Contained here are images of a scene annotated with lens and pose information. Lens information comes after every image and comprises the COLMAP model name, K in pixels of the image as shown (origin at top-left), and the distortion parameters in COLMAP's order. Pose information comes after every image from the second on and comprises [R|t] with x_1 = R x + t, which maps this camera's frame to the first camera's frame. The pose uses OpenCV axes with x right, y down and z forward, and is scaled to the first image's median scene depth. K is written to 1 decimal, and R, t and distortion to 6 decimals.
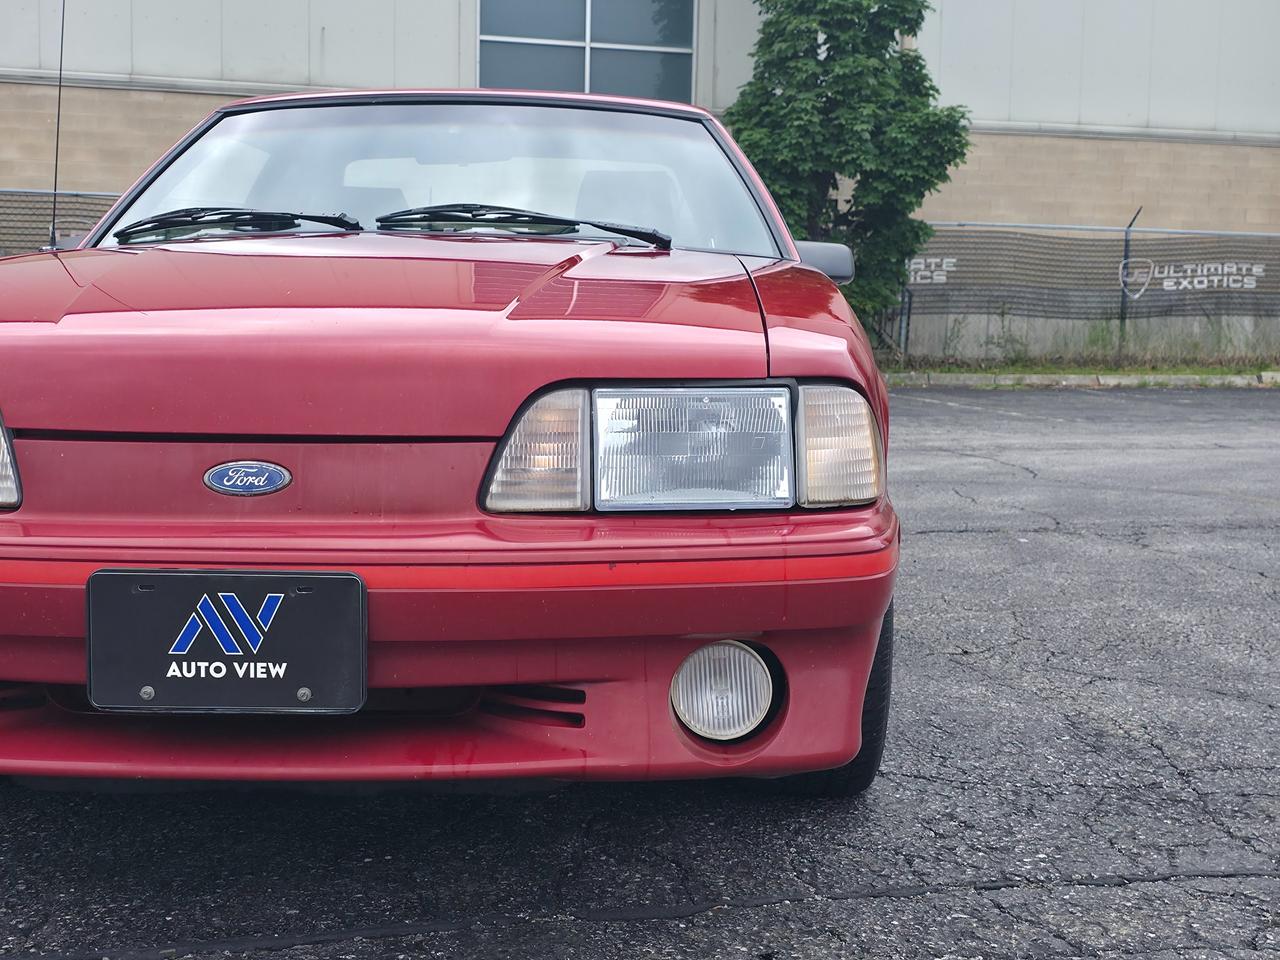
lens RADIAL K [[1685.8, 0, 649.5], [0, 1685.8, 474.0], [0, 0, 1]] dist [0.122717, -0.258328]
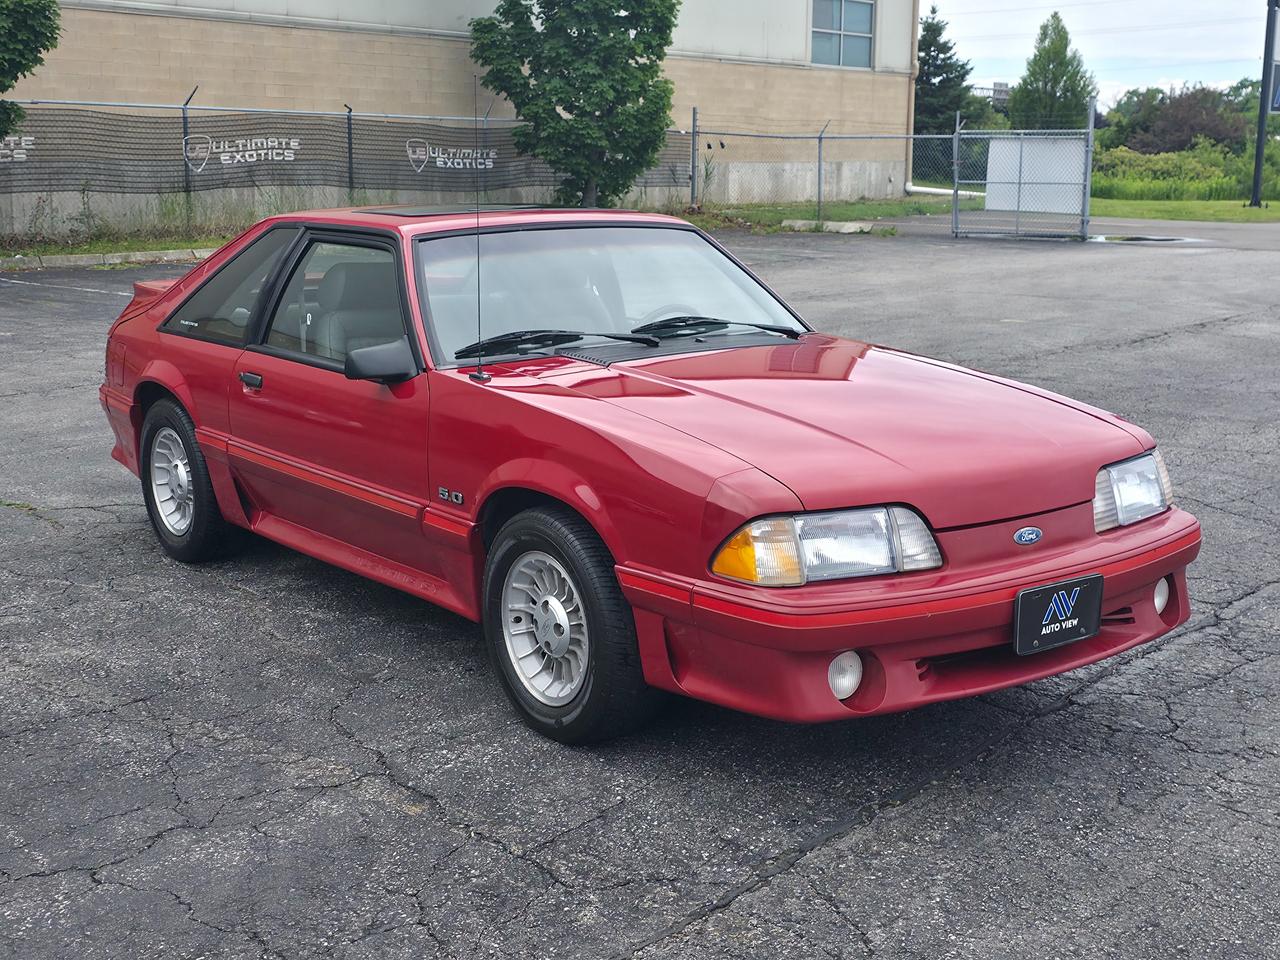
lens RADIAL K [[1708.4, 0, 640.0], [0, 1708.4, 480.0], [0, 0, 1]] dist [0.089027, -0.122479]
pose [[0.776241, -0.138390, 0.615060, -0.195049], [0.068523, 0.988350, 0.135901, -0.039601], [-0.626702, -0.063347, 0.776680, -0.034530]]
